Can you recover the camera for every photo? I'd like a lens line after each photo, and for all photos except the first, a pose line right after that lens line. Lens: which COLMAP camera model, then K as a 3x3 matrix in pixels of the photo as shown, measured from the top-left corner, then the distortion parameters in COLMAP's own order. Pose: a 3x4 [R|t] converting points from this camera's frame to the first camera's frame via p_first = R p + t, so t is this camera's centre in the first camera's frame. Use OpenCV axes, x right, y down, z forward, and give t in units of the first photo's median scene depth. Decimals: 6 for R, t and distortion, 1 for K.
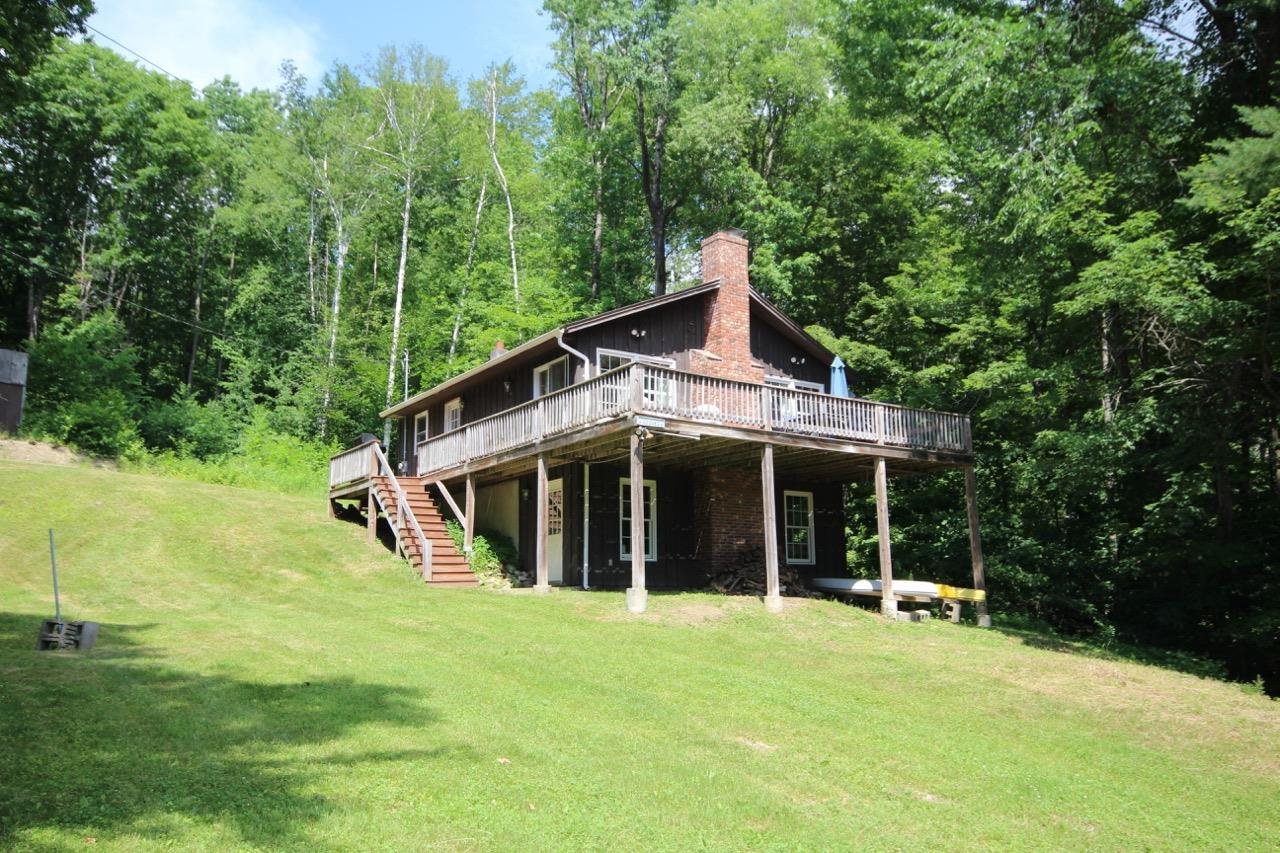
lens RADIAL K [[977.6, 0, 640.0], [0, 977.6, 426.5], [0, 0, 1]] dist [0.001406, 0.000384]
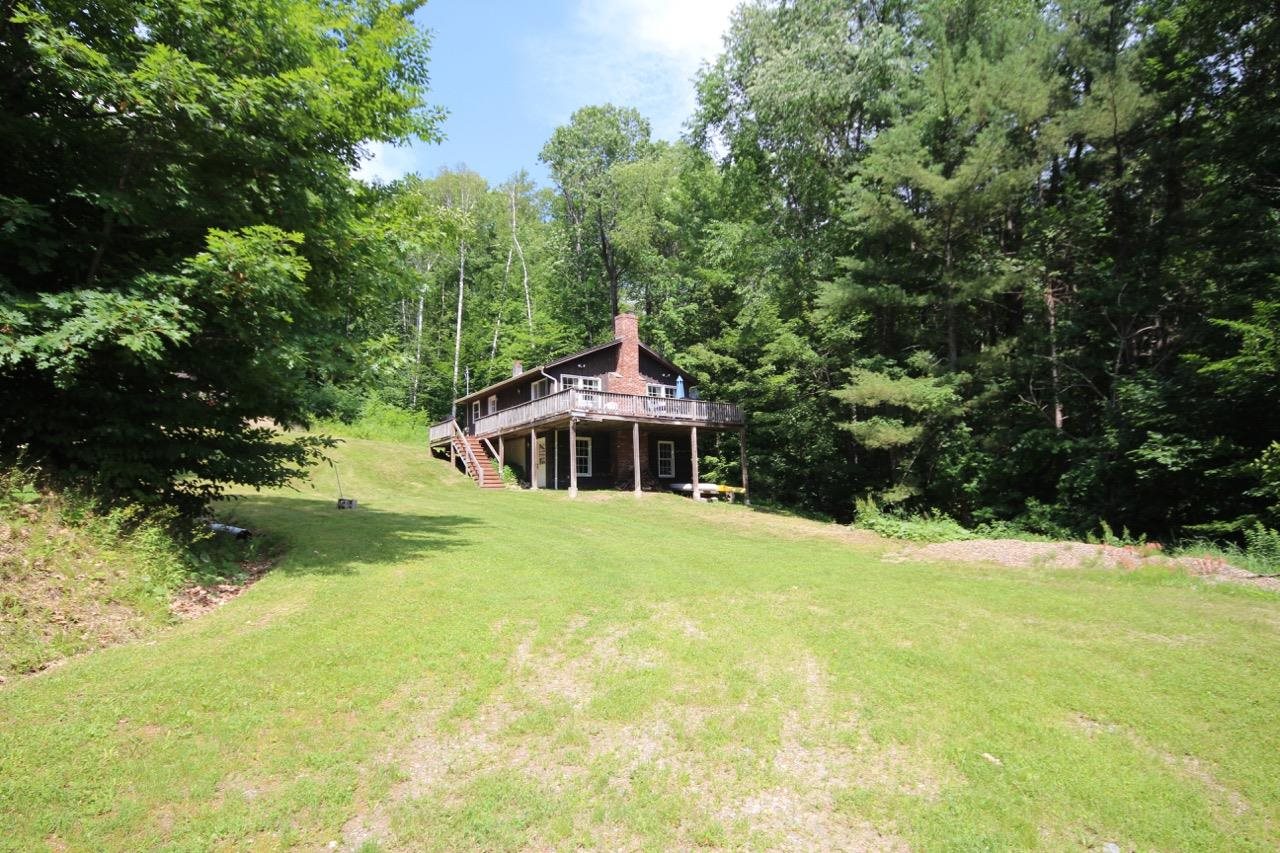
lens RADIAL K [[727.7, 0, 640.0], [0, 727.7, 426.5], [0, 0, 1]] dist [-0.000482, -0.000027]
pose [[0.999913, -0.012327, 0.004740, 0.109221], [0.012019, 0.998107, 0.060314, -0.057832], [-0.005475, -0.060252, 0.998168, -0.517206]]
